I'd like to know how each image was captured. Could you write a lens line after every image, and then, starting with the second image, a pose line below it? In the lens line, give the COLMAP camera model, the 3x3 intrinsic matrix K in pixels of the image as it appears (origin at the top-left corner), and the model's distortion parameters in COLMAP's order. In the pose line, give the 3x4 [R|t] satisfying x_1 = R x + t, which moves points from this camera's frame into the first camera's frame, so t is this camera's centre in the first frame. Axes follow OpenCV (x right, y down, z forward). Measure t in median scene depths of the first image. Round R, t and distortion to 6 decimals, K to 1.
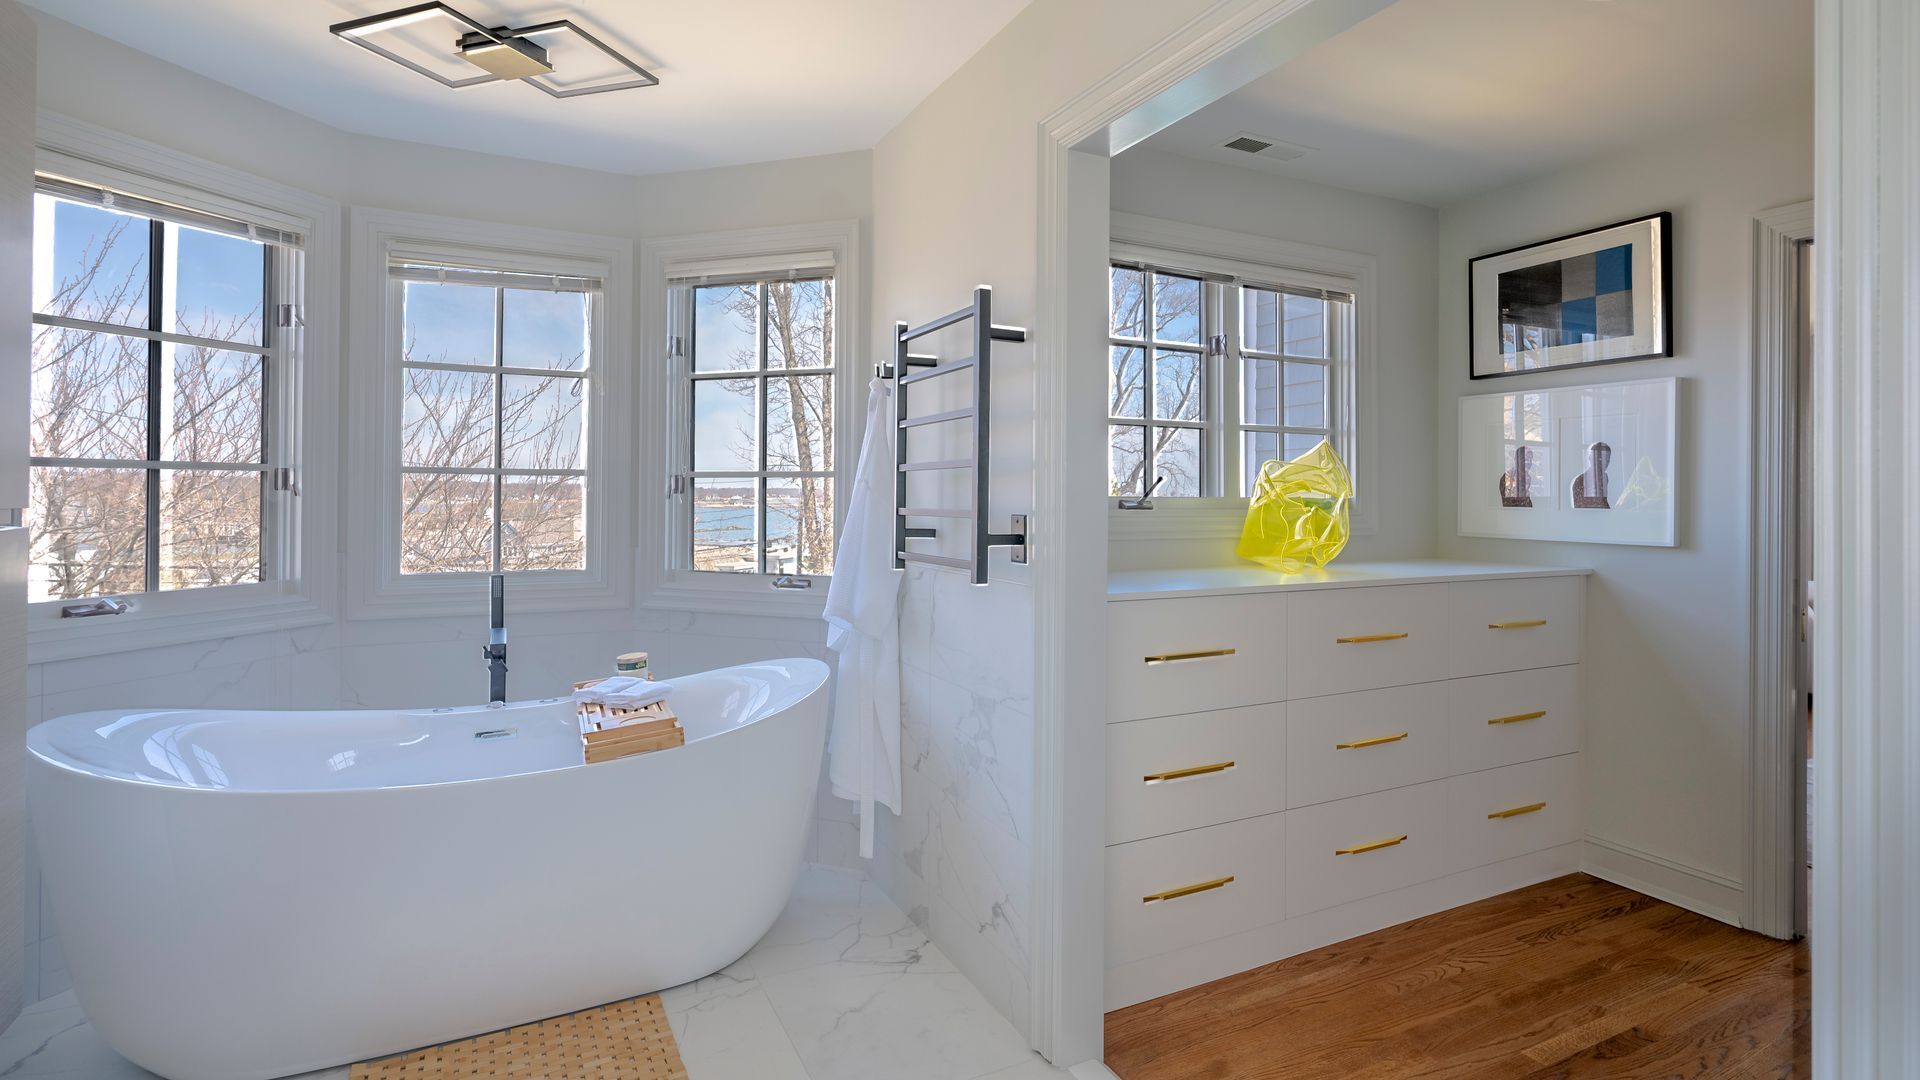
lens RADIAL K [[930.3, 0, 925.3], [0, 930.3, 493.4], [0, 0, 1]] dist [-0.000679, 0.002182]
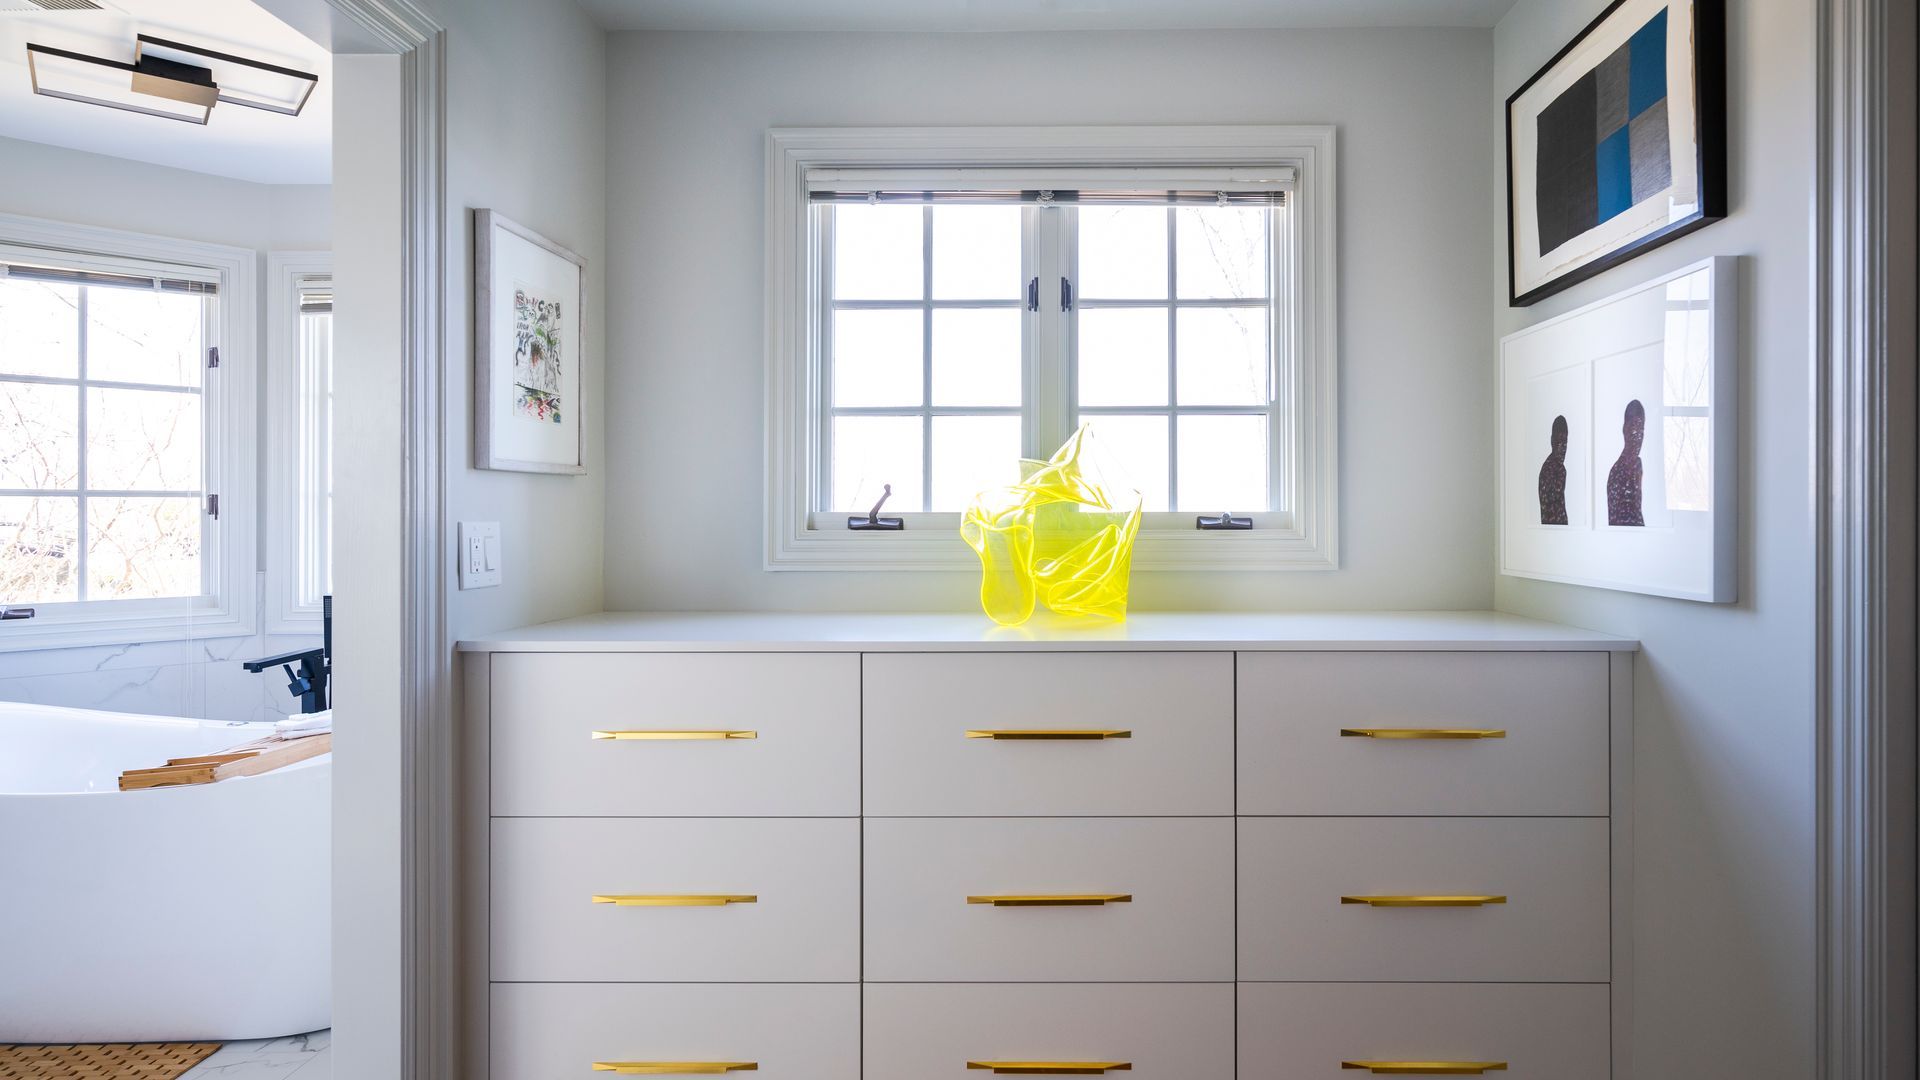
lens RADIAL K [[999.0, 0, 1050.3], [0, 999.0, 511.6], [0, 0, 1]] dist [-0.000417, 0.000681]
pose [[0.892989, -0.010603, -0.449954, 0.720649], [0.010011, 0.999943, -0.003697, 0.007396], [0.449968, -0.001203, 0.893044, 0.367866]]
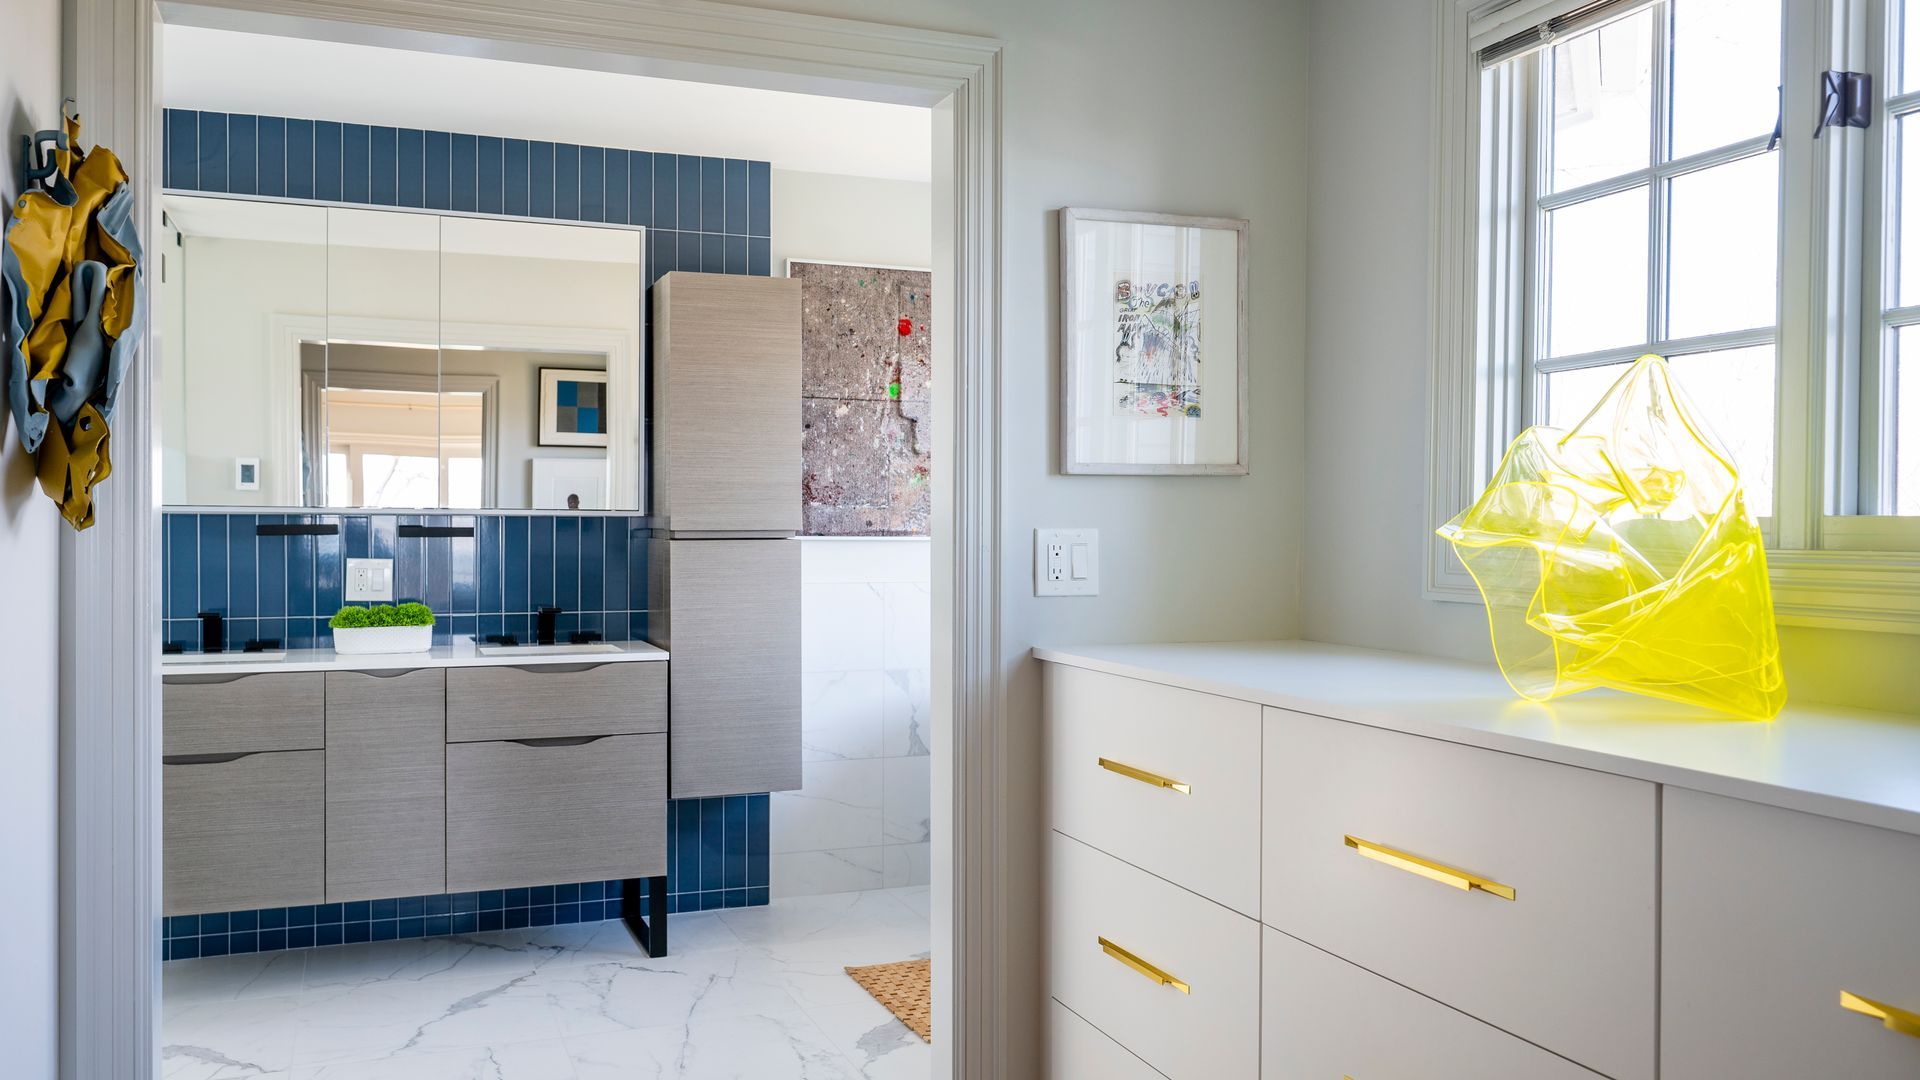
lens RADIAL K [[1455.3, 0, 943.6], [0, 1455.3, 538.3], [0, 0, 1]] dist [-0.002847, 0.014522]
pose [[-0.102349, 0.000525, -0.994748, 1.028452], [0.001176, 0.999999, 0.000407, 0.013635], [0.994748, -0.001128, -0.102349, 0.804760]]
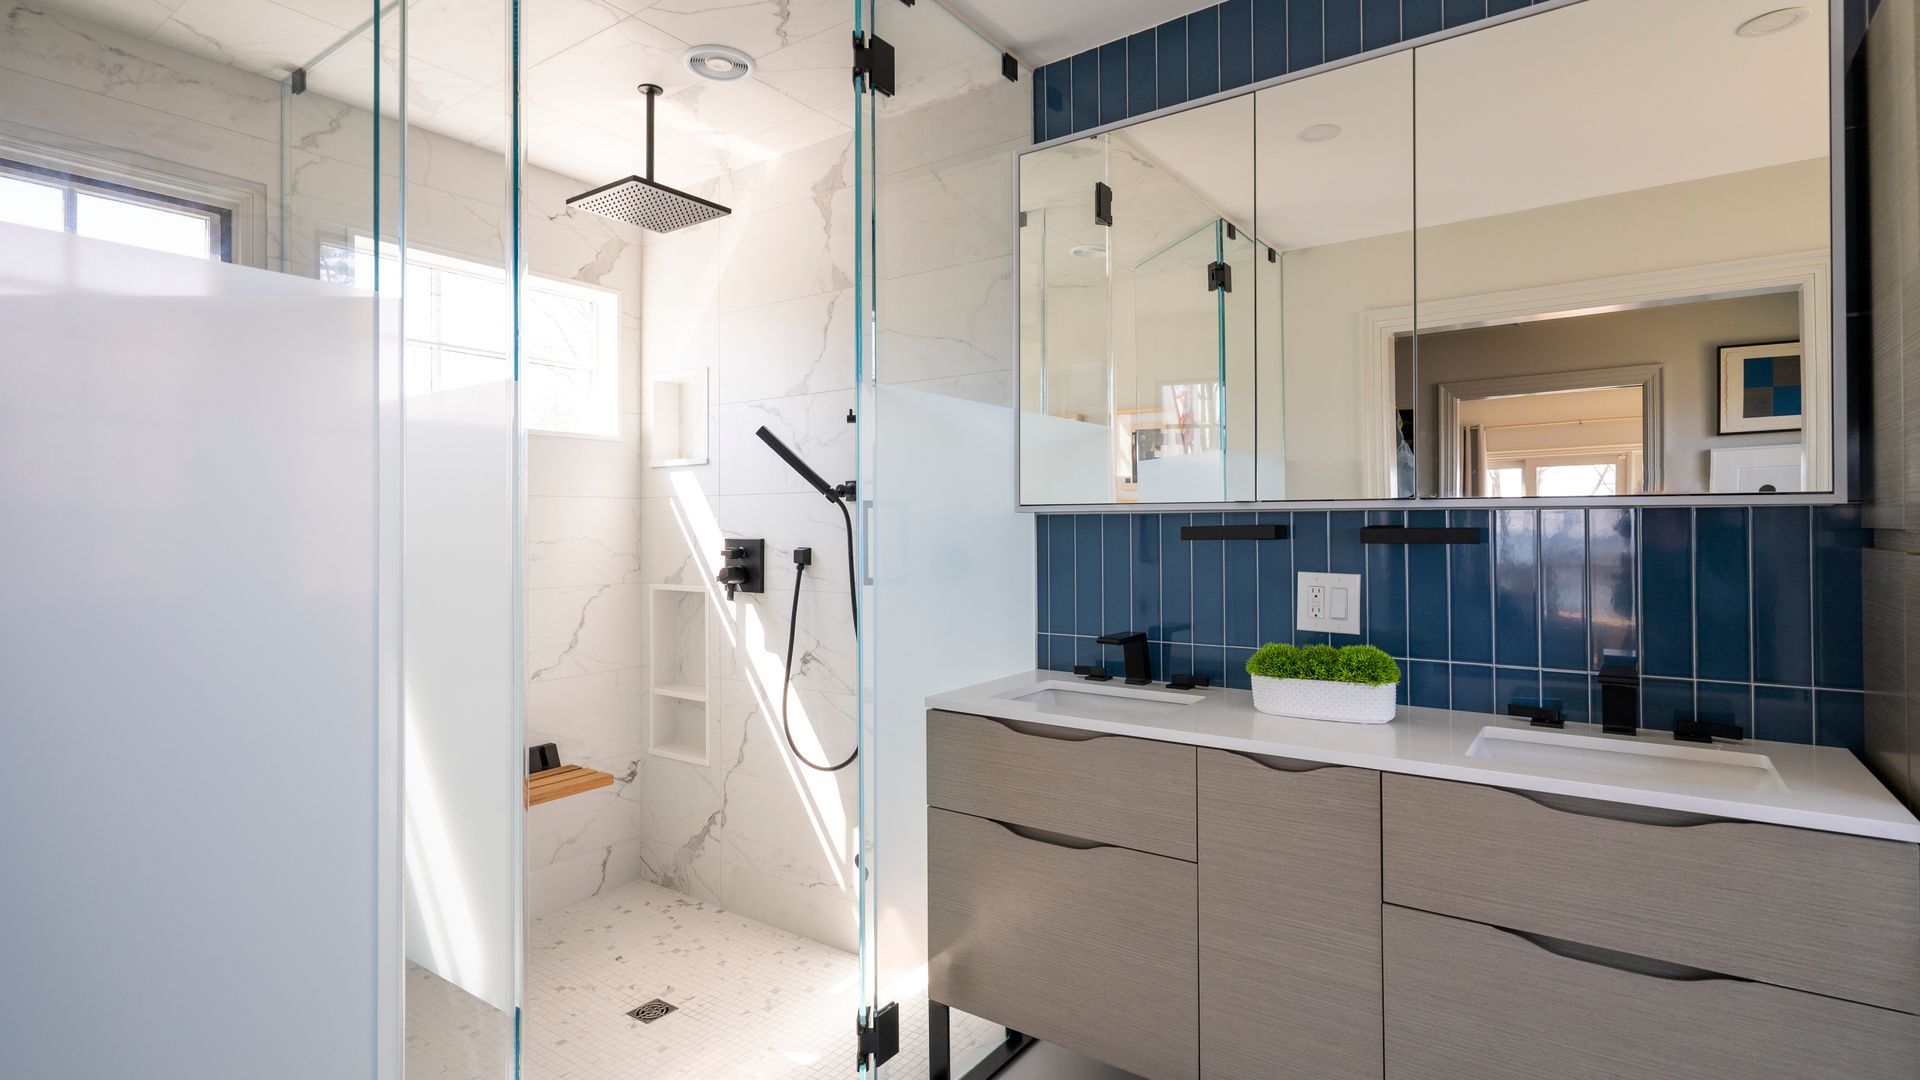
lens RADIAL K [[930.3, 0, 971.8], [0, 930.3, 521.8], [0, 0, 1]] dist [-0.000679, 0.002182]
pose [[-0.884355, -0.004455, -0.466793, 0.126621], [0.002080, 0.999907, -0.013482, 0.005589], [0.466810, -0.012894, -0.884264, 0.537854]]
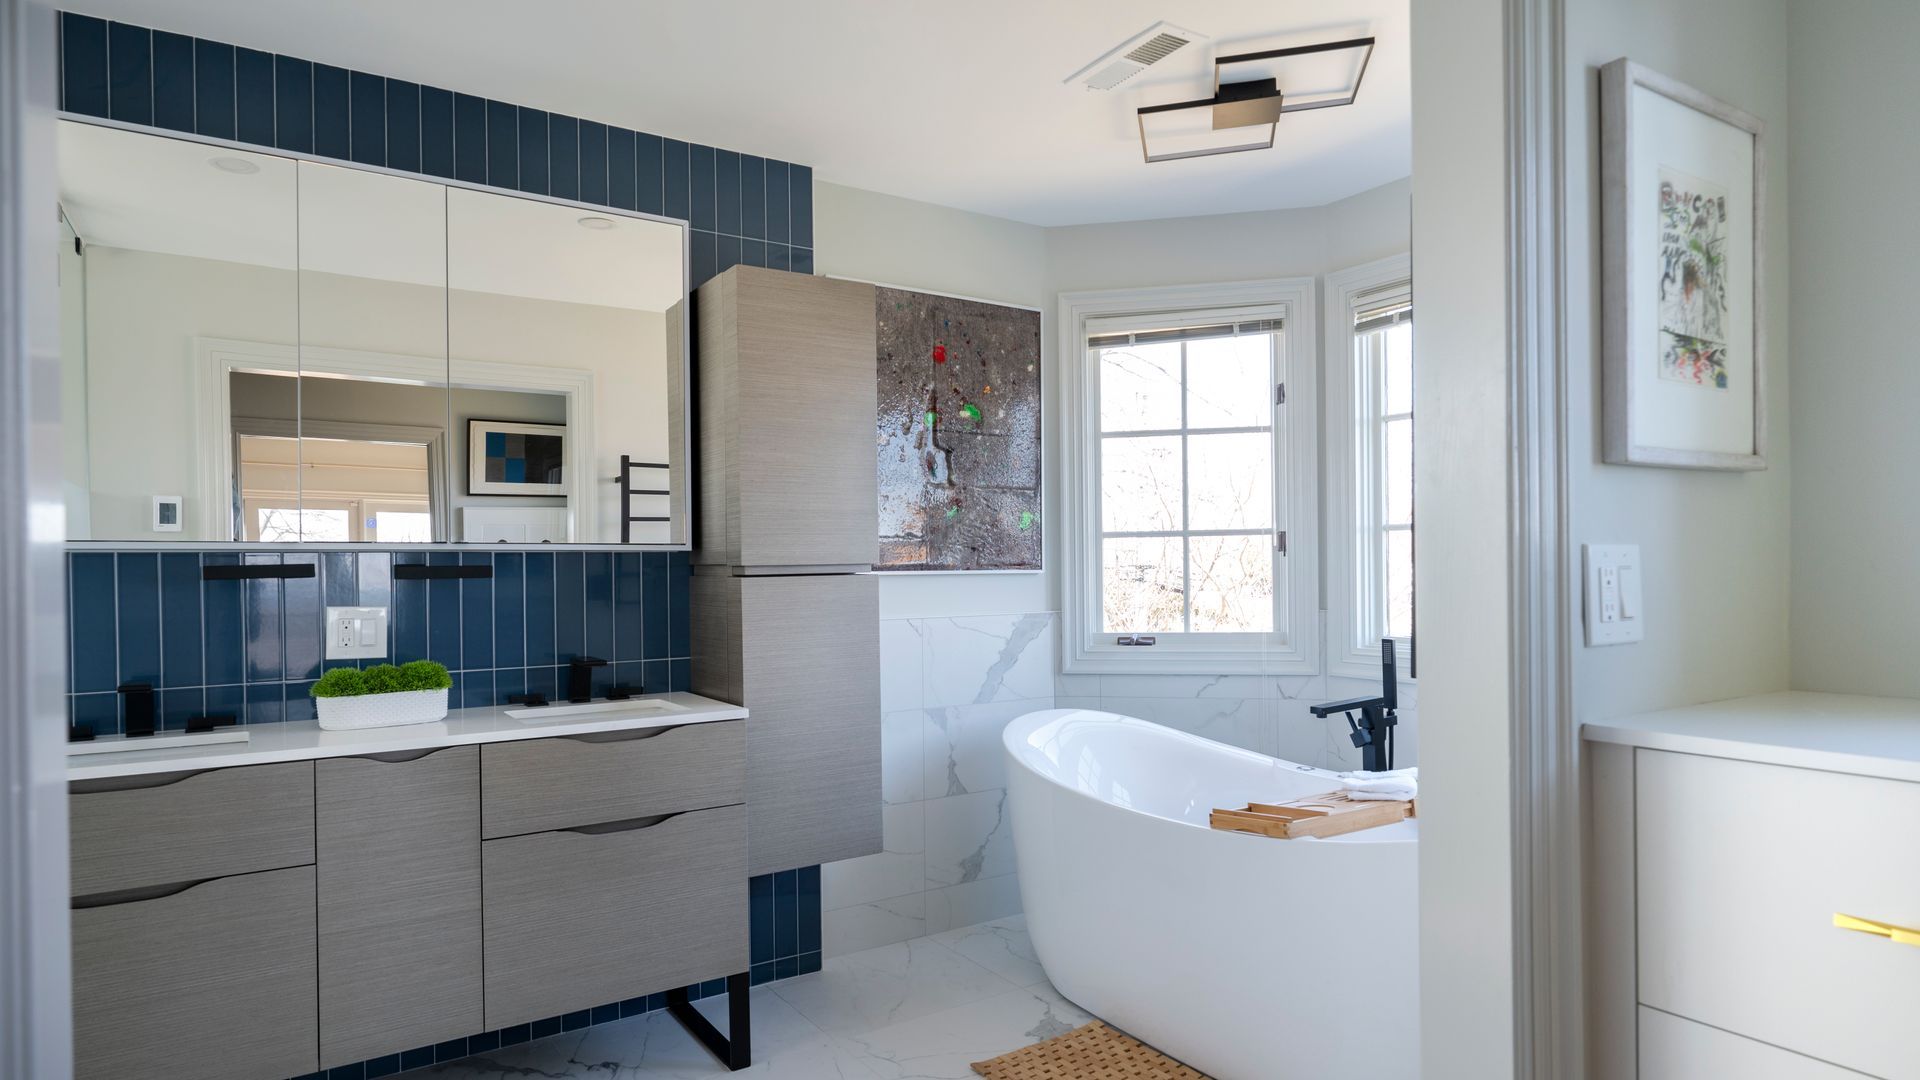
lens RADIAL K [[1059.3, 0, 949.2], [0, 1059.3, 573.6], [0, 0, 1]] dist [0.000113, 0.000195]
pose [[0.103607, -0.001912, -0.994616, 0.513959], [0.016969, 0.999856, -0.000155, 0.015872], [0.994474, -0.016861, 0.103624, 0.454311]]
